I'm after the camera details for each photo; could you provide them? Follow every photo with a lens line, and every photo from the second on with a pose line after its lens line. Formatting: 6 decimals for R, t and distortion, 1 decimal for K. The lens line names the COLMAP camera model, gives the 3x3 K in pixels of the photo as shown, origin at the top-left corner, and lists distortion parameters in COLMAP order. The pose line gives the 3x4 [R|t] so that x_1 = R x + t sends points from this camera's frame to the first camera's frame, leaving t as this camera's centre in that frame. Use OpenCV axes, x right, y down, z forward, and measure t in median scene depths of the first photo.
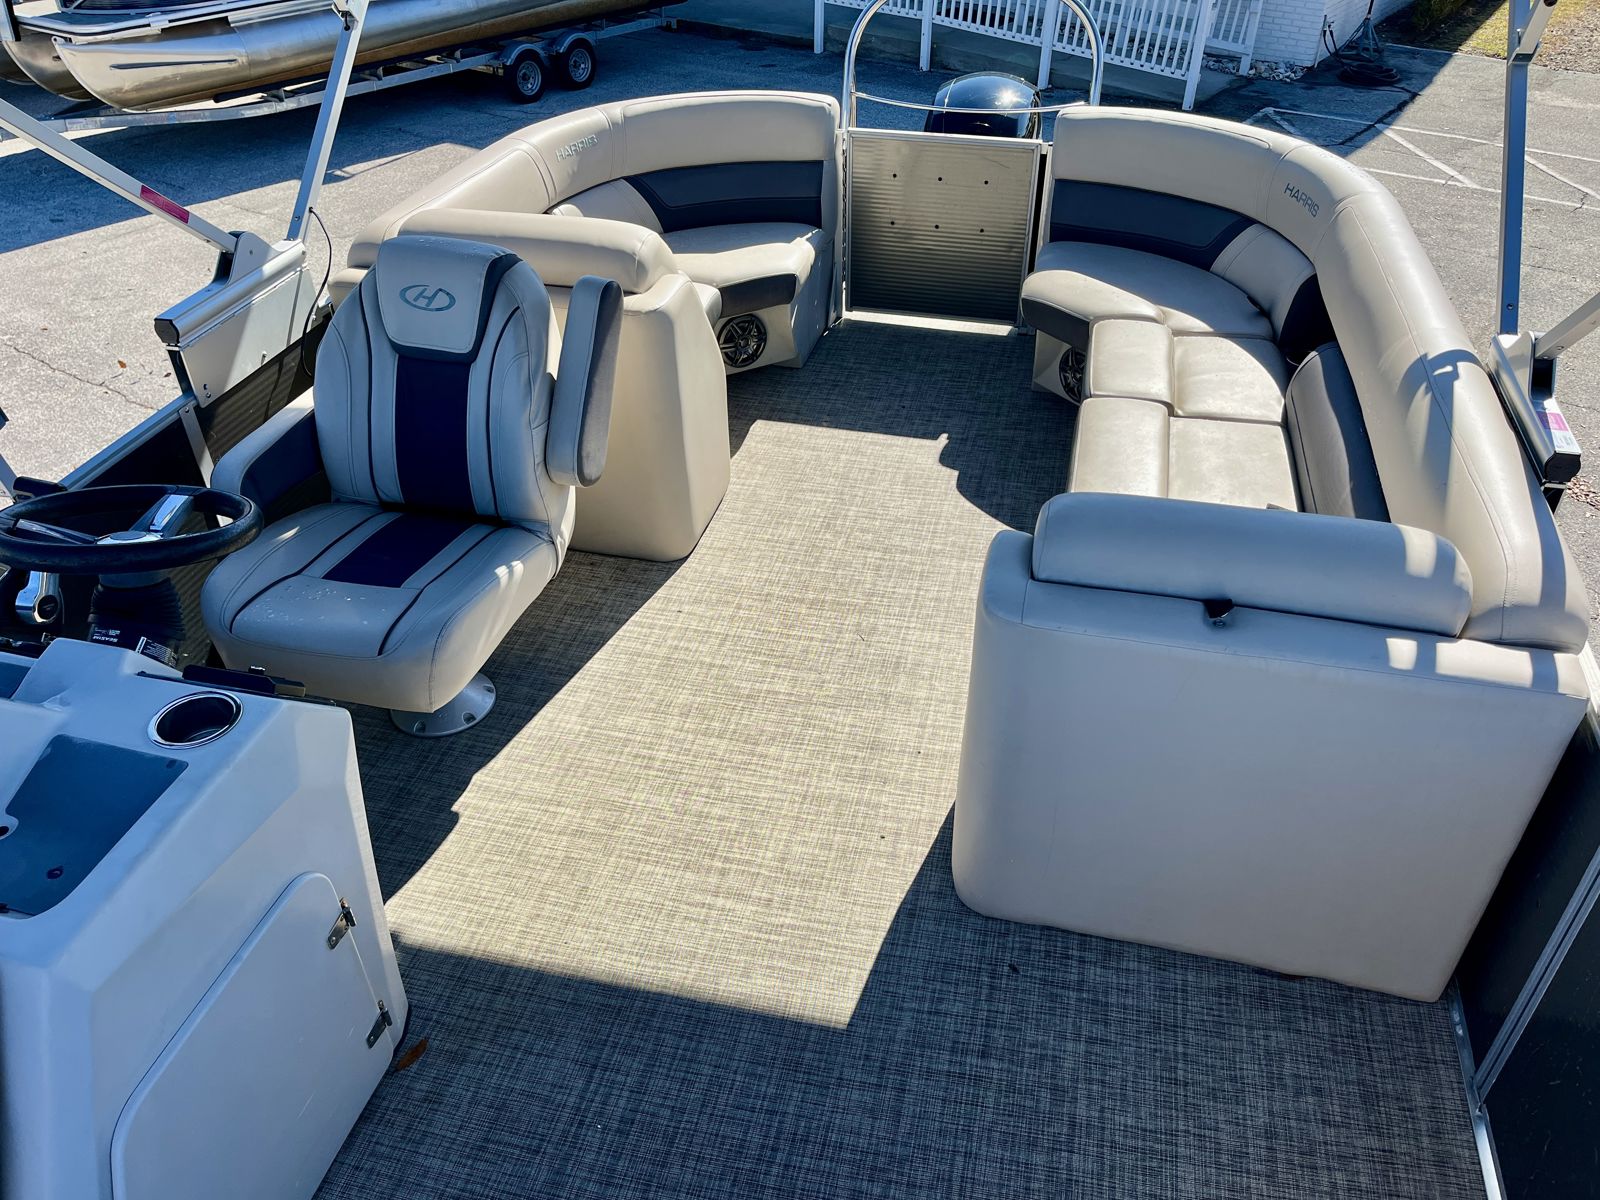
lens RADIAL K [[1211.2, 0, 809.0], [0, 1211.2, 592.8], [0, 0, 1]] dist [0.070464, -0.104226]
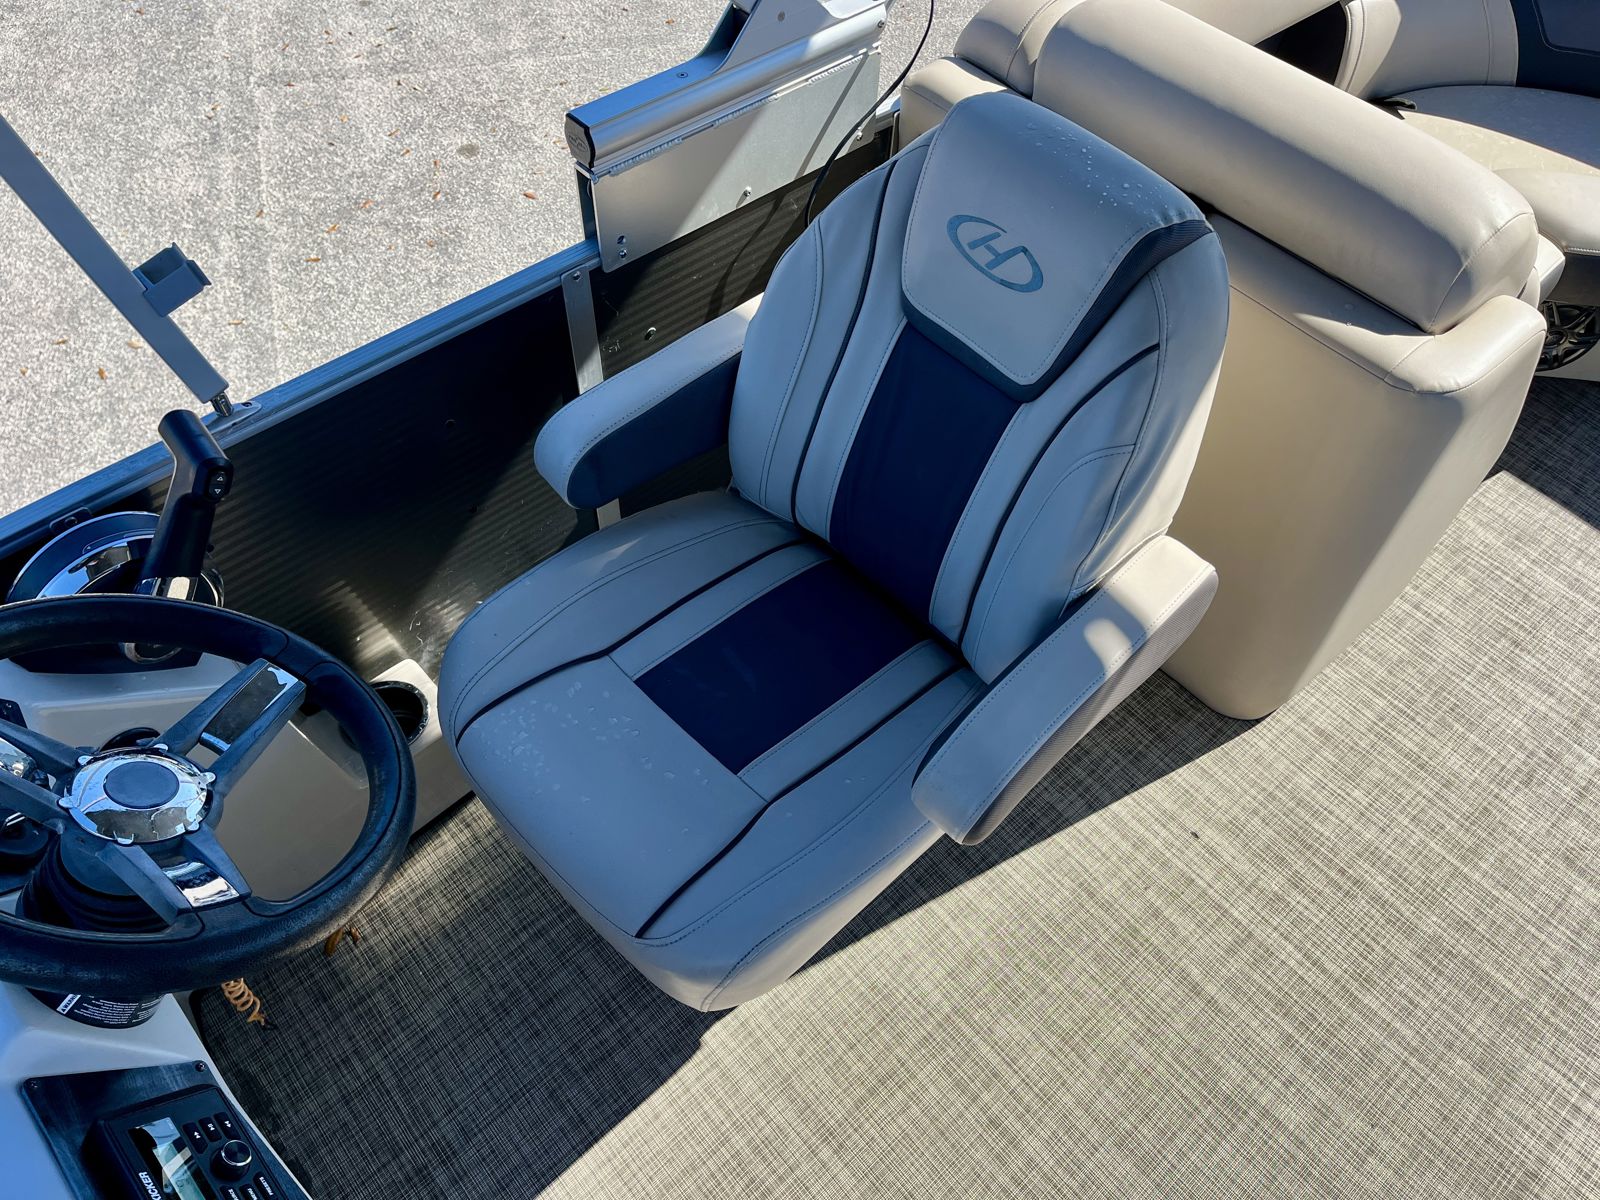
lens RADIAL K [[1211.2, 0, 808.0], [0, 1211.2, 597.8], [0, 0, 1]] dist [0.070464, -0.104226]
pose [[0.820744, 0.478125, -0.312690, -0.139607], [-0.370703, 0.862173, 0.345309, -0.231924], [0.434693, -0.167495, 0.884866, 0.445890]]
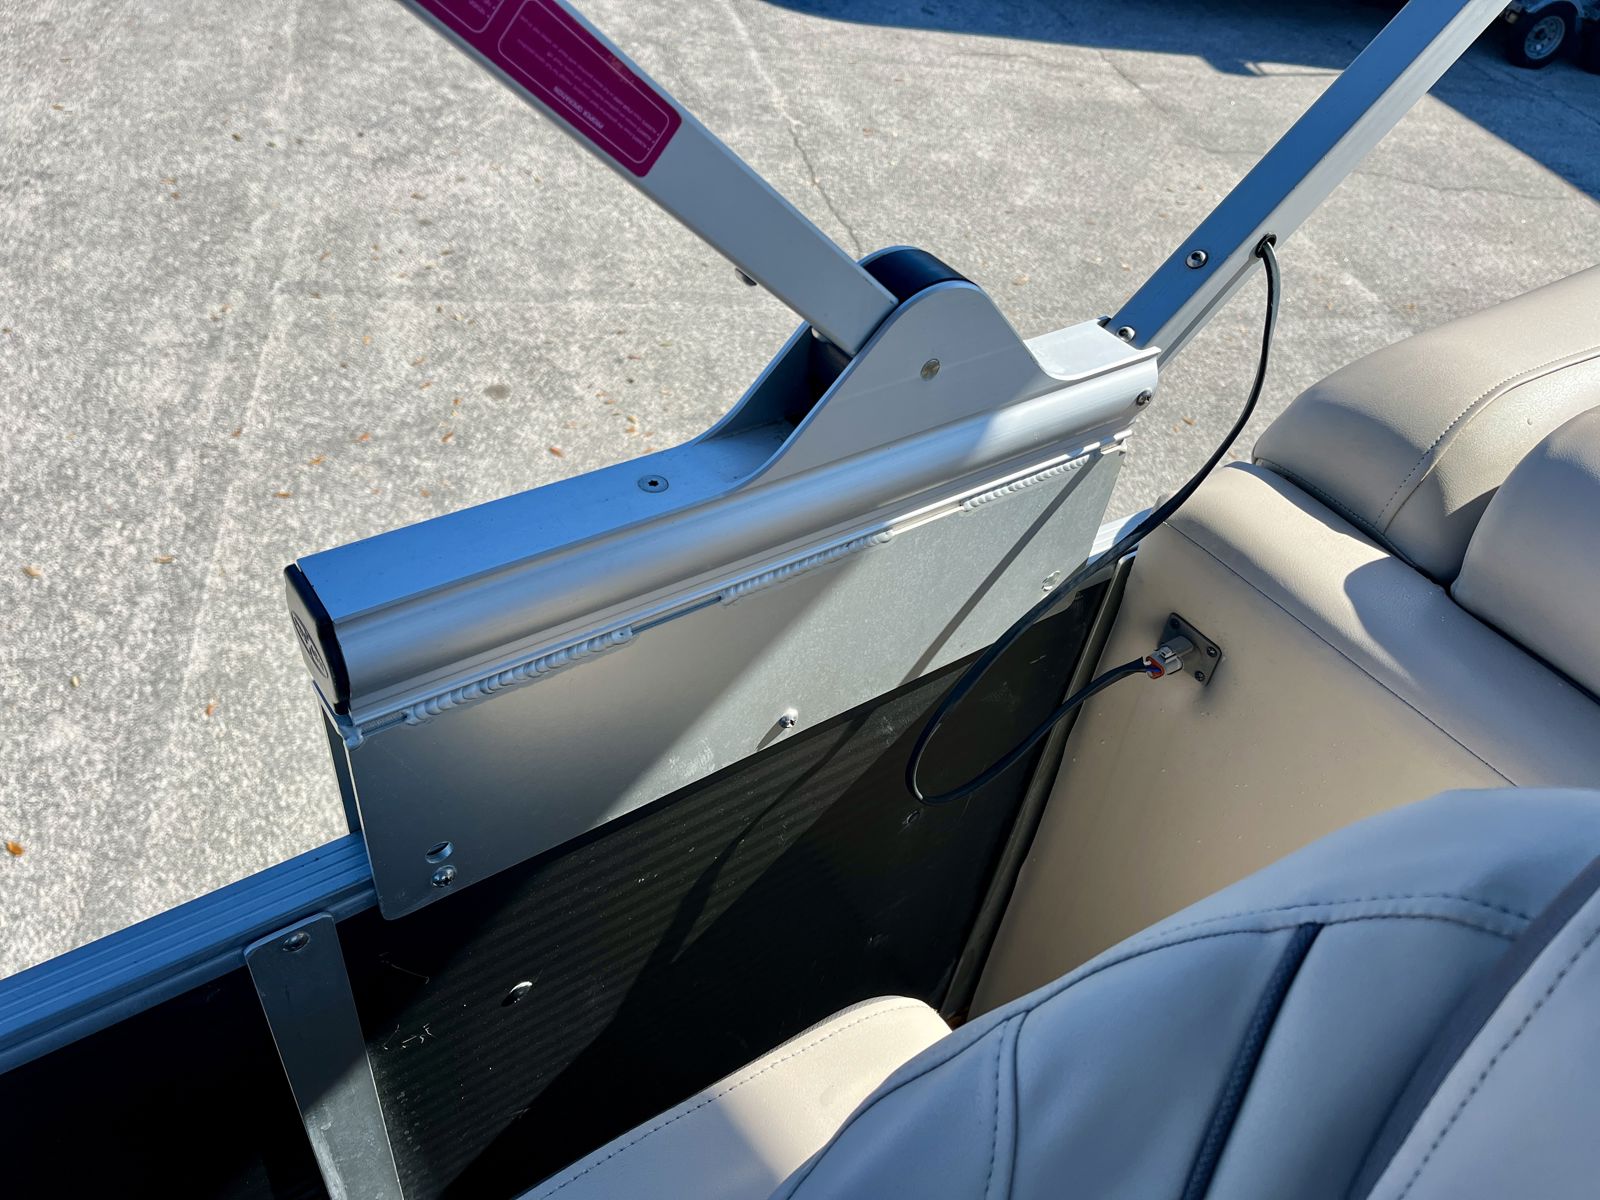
lens RADIAL K [[1211.2, 0, 794.7], [0, 1211.2, 619.0], [0, 0, 1]] dist [0.070464, -0.104226]
pose [[0.739918, 0.524450, -0.421275, -0.337608], [-0.484212, 0.849952, 0.207656, -0.256352], [0.466969, 0.050338, 0.882840, 0.752799]]
